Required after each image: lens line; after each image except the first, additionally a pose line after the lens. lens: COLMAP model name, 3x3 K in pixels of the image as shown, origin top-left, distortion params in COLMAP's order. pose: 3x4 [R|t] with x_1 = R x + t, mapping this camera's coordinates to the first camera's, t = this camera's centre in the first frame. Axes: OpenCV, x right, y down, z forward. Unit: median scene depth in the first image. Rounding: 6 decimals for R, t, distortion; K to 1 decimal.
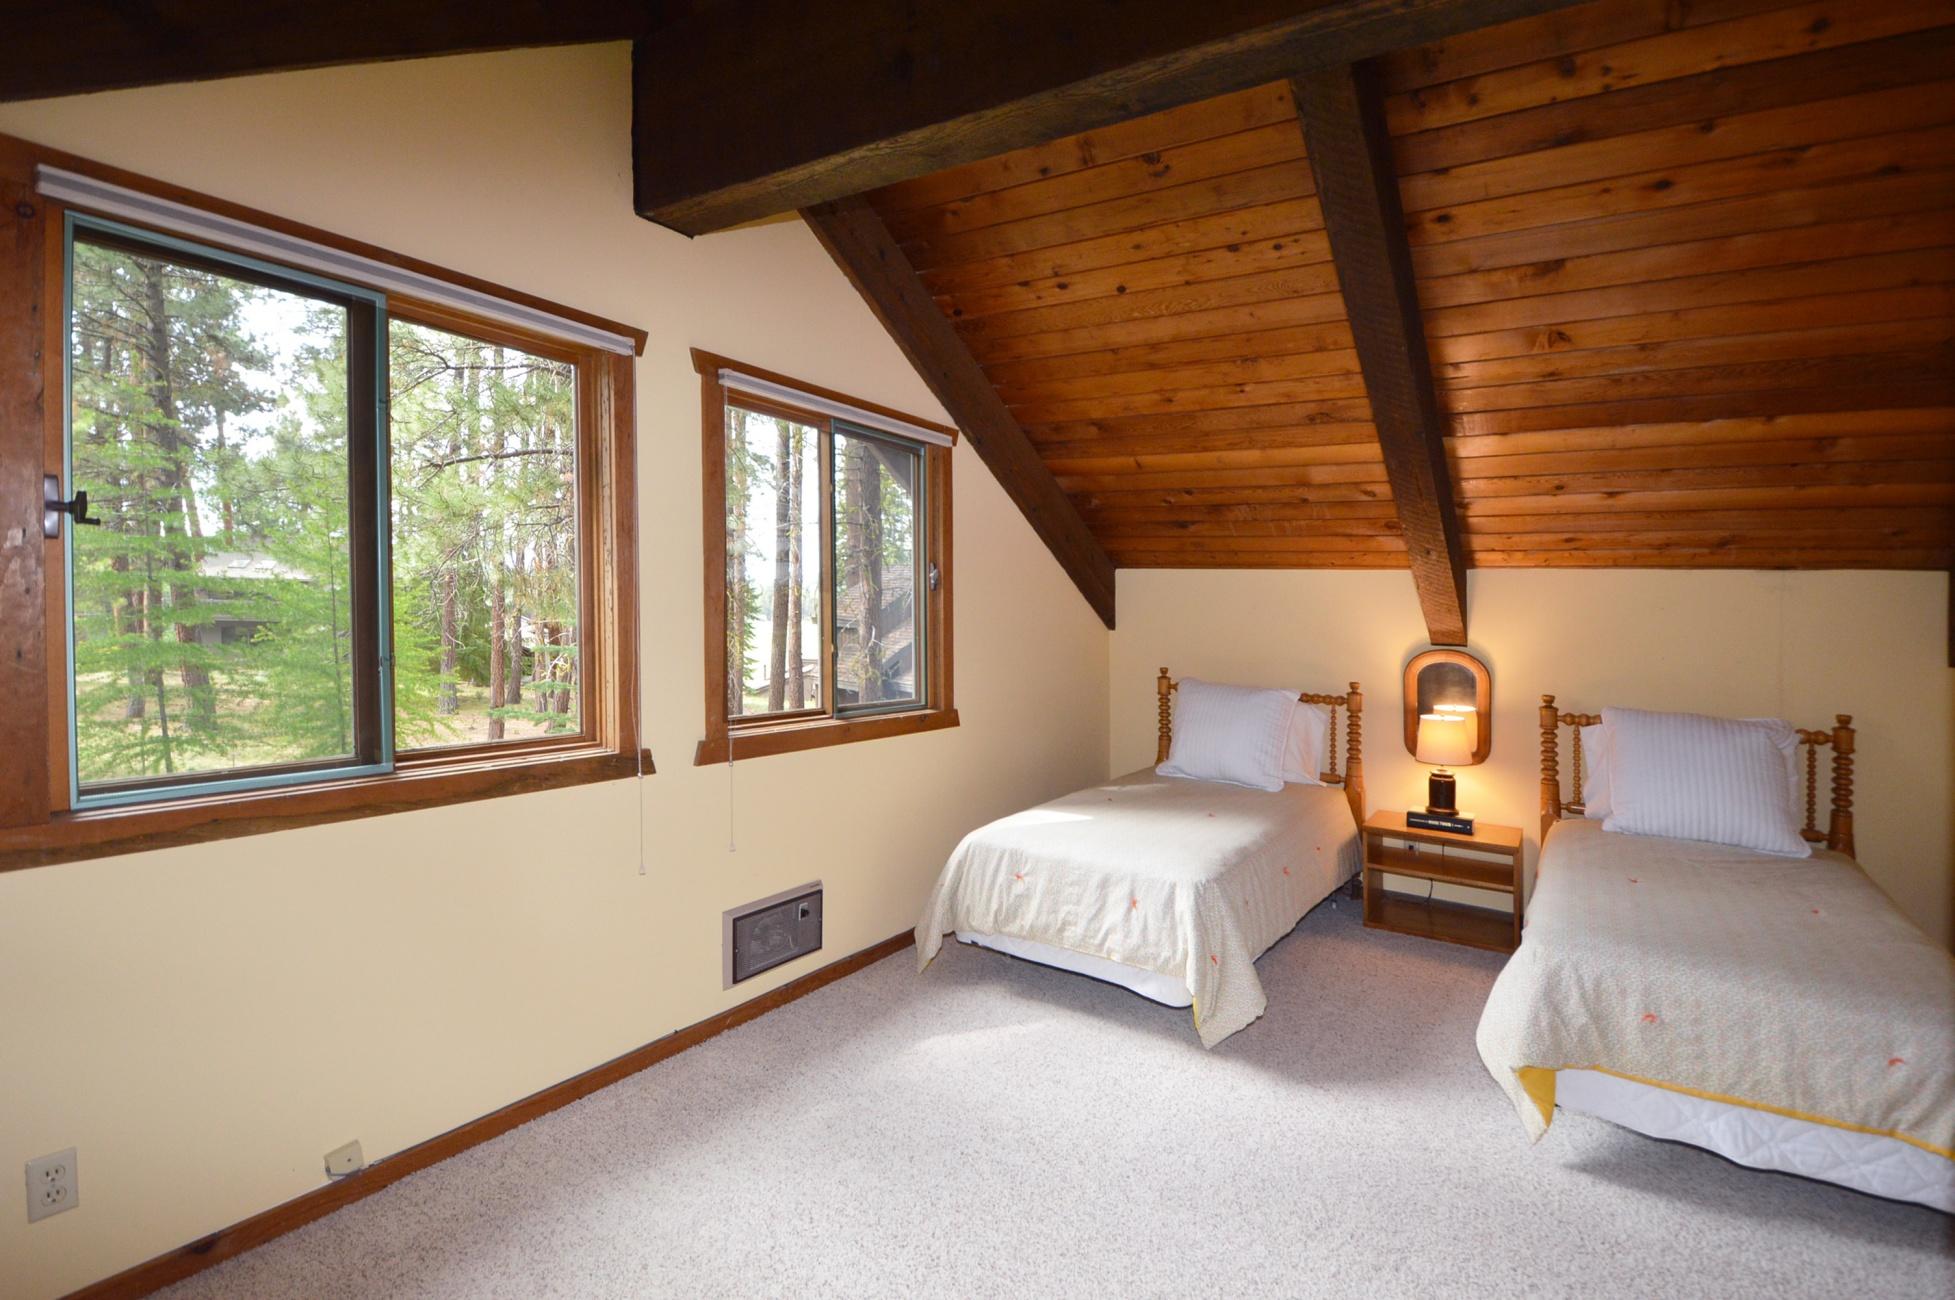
lens RADIAL K [[923.4, 0, 980.6], [0, 923.4, 676.4], [0, 0, 1]] dist [0.034313, -0.036446]
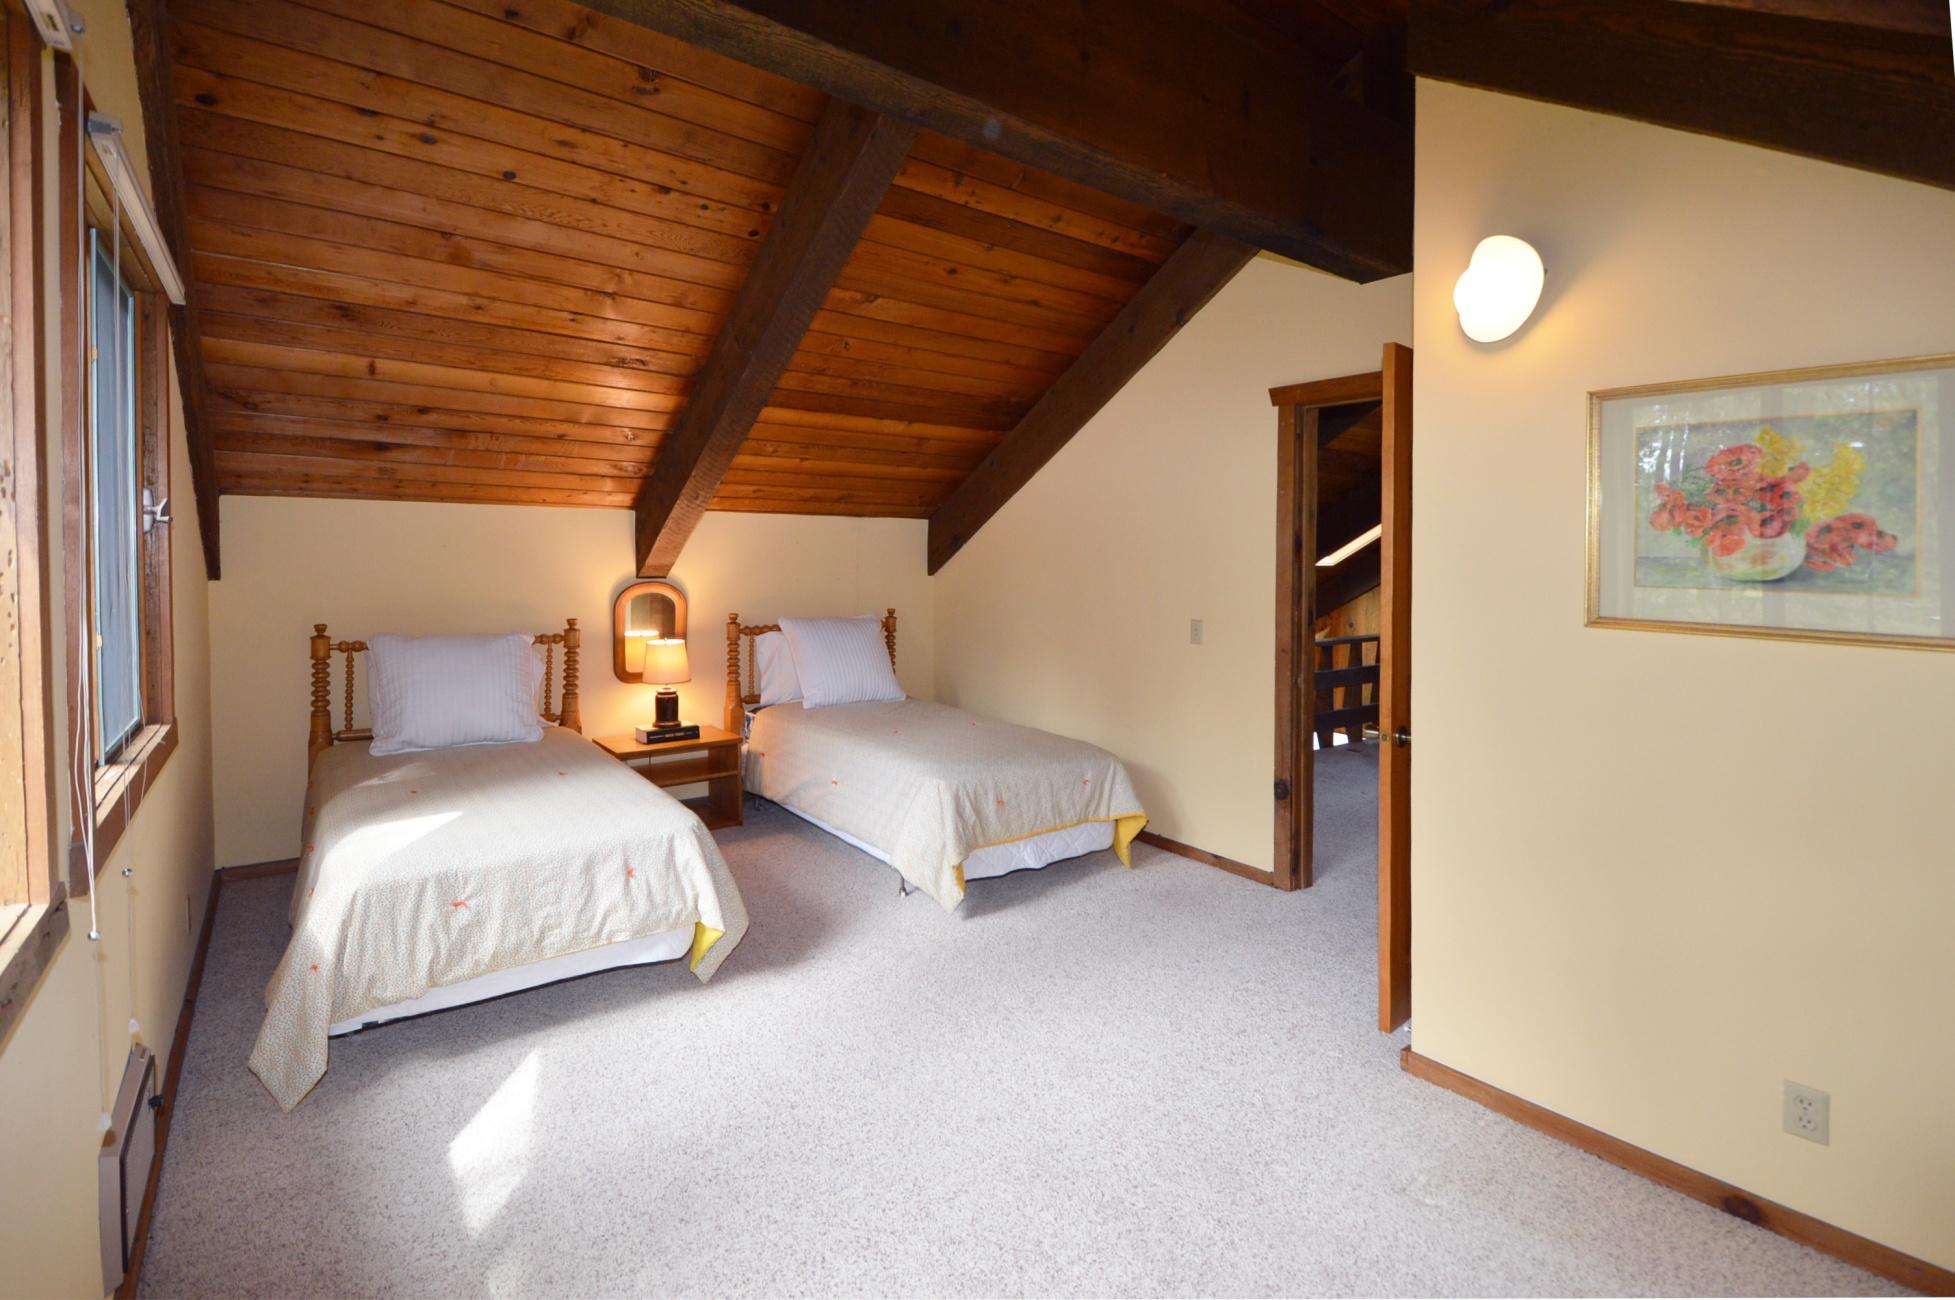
lens RADIAL K [[908.5, 0, 973.5], [0, 908.5, 626.8], [0, 0, 1]] dist [-0.004080, -0.012224]
pose [[0.344207, -0.100086, 0.933544, -0.507272], [0.072606, 0.994162, 0.079814, -0.044061], [-0.936082, 0.040308, 0.349465, 0.332143]]
